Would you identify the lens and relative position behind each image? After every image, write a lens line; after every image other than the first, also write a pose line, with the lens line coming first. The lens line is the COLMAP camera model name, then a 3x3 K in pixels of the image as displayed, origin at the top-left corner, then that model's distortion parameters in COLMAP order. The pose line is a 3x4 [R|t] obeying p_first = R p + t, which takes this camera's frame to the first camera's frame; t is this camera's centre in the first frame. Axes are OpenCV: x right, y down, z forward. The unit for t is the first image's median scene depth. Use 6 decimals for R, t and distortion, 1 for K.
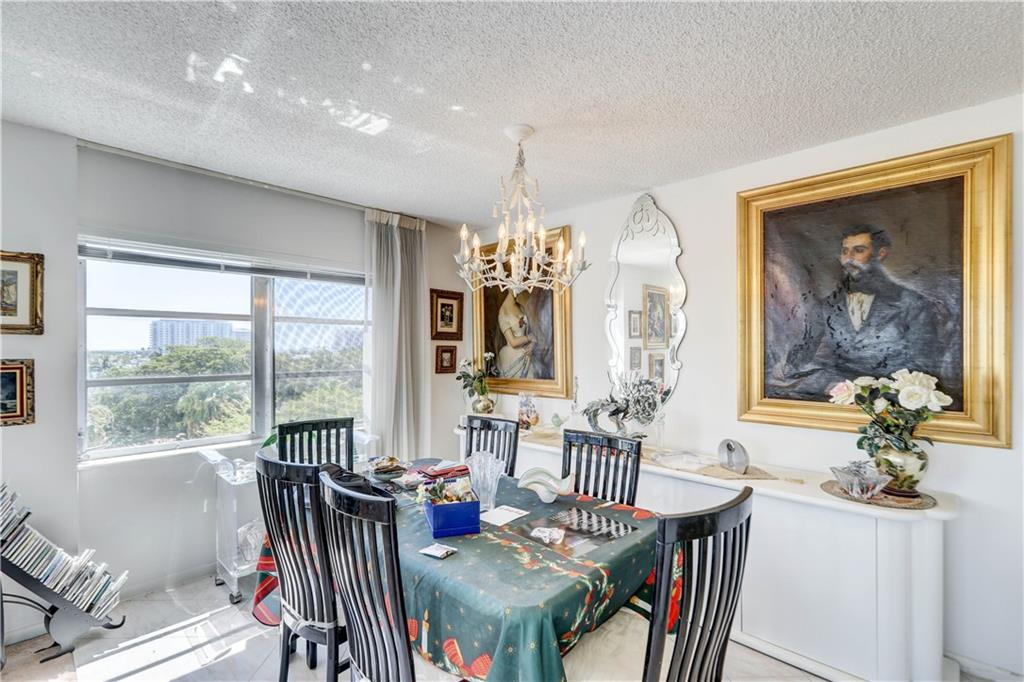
lens RADIAL K [[463.9, 0, 516.6], [0, 463.9, 351.9], [0, 0, 1]] dist [-0.000984, 0.000841]
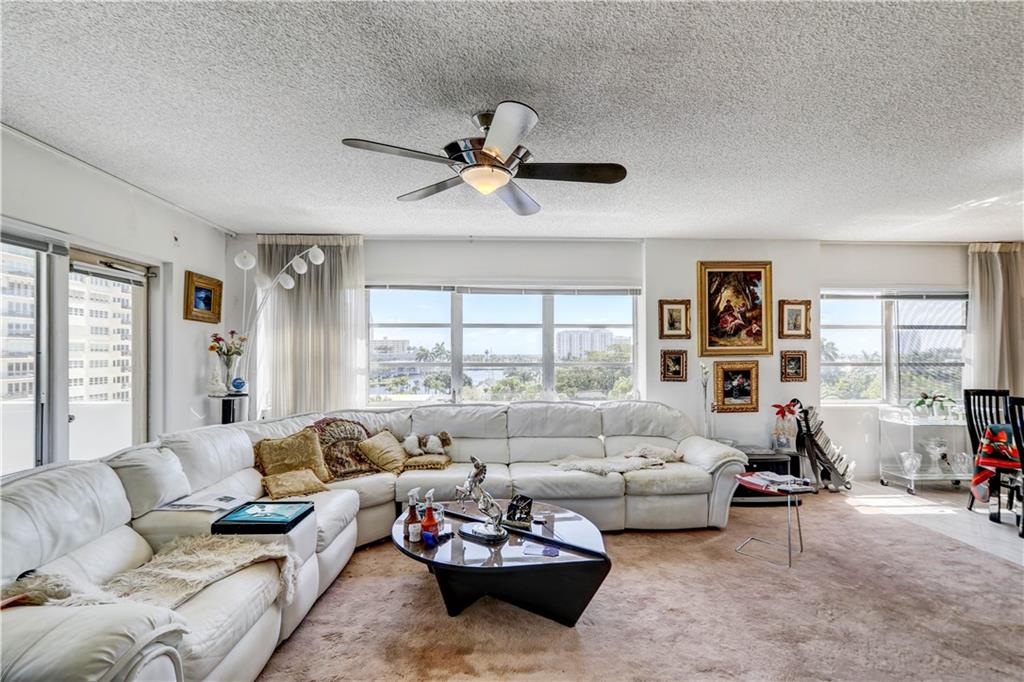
lens RADIAL K [[463.9, 0, 509.7], [0, 463.9, 348.4], [0, 0, 1]] dist [-0.000984, 0.000841]
pose [[0.723533, -0.005137, -0.690270, -0.566405], [-0.007747, 0.999849, -0.015561, 0.047650], [0.690246, 0.016606, 0.723384, -1.424862]]
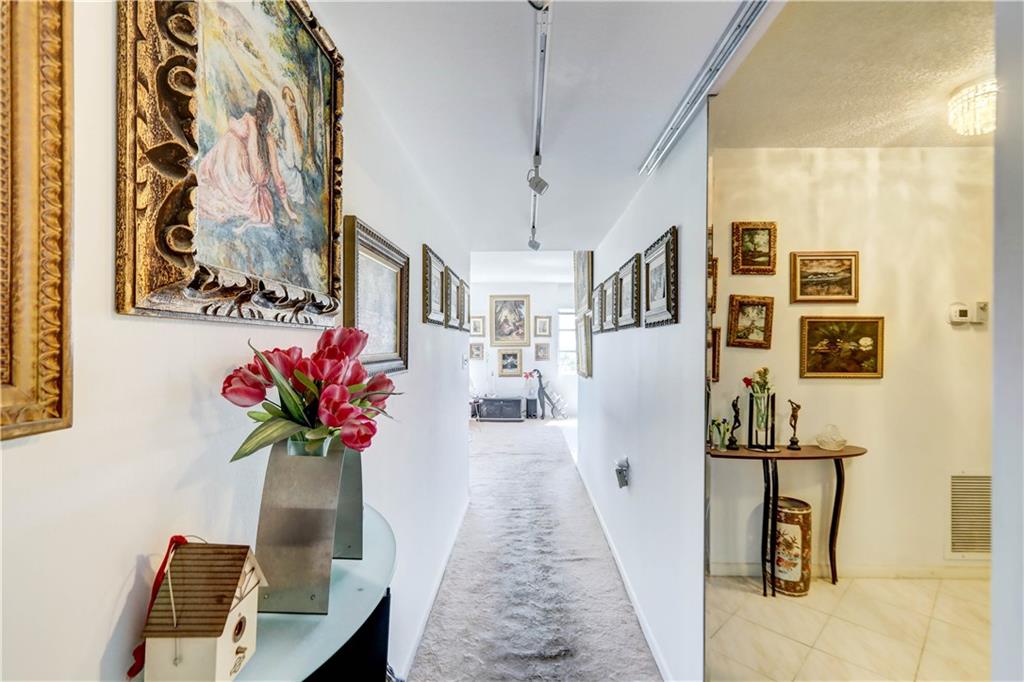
lens RADIAL K [[463.9, 0, 514.9], [0, 463.9, 343.0], [0, 0, 1]] dist [-0.000984, 0.000841]
pose [[0.679982, 0.002989, -0.733223, 1.557164], [-0.010365, 0.999931, -0.005535, 0.035607], [0.733156, 0.011364, 0.679966, -1.794546]]
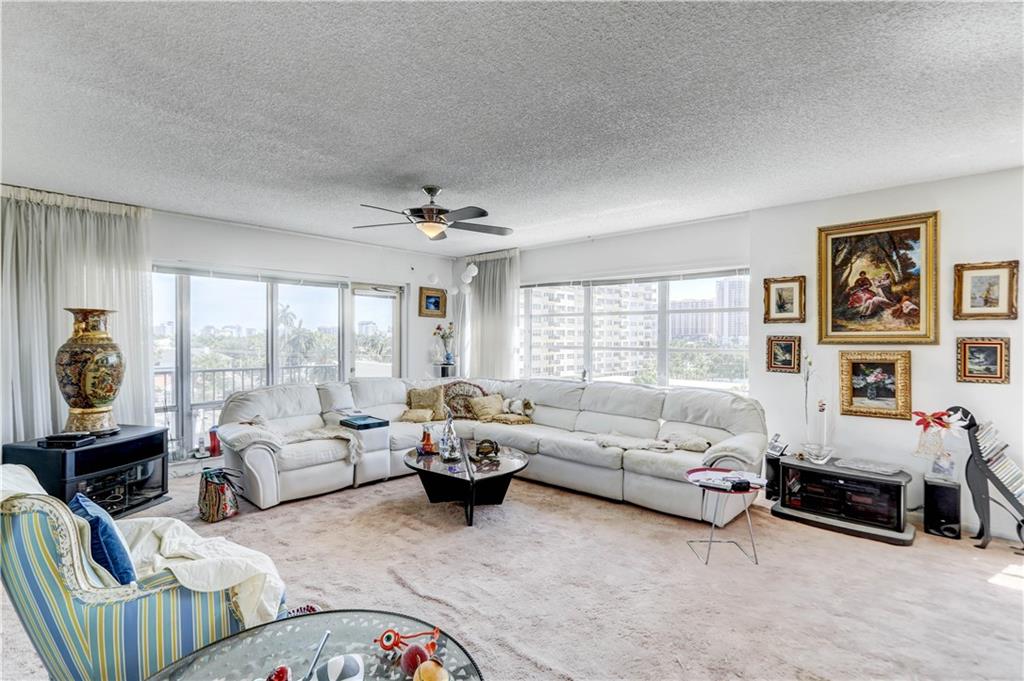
lens RADIAL K [[484.4, 0, 508.9], [0, 484.4, 338.8], [0, 0, 1]] dist [-0.004108, 0.000815]
pose [[0.019623, 0.006252, -0.999788, 0.358746], [-0.014912, 0.999871, 0.005960, 0.032757], [0.999696, 0.014791, 0.019714, -0.510461]]
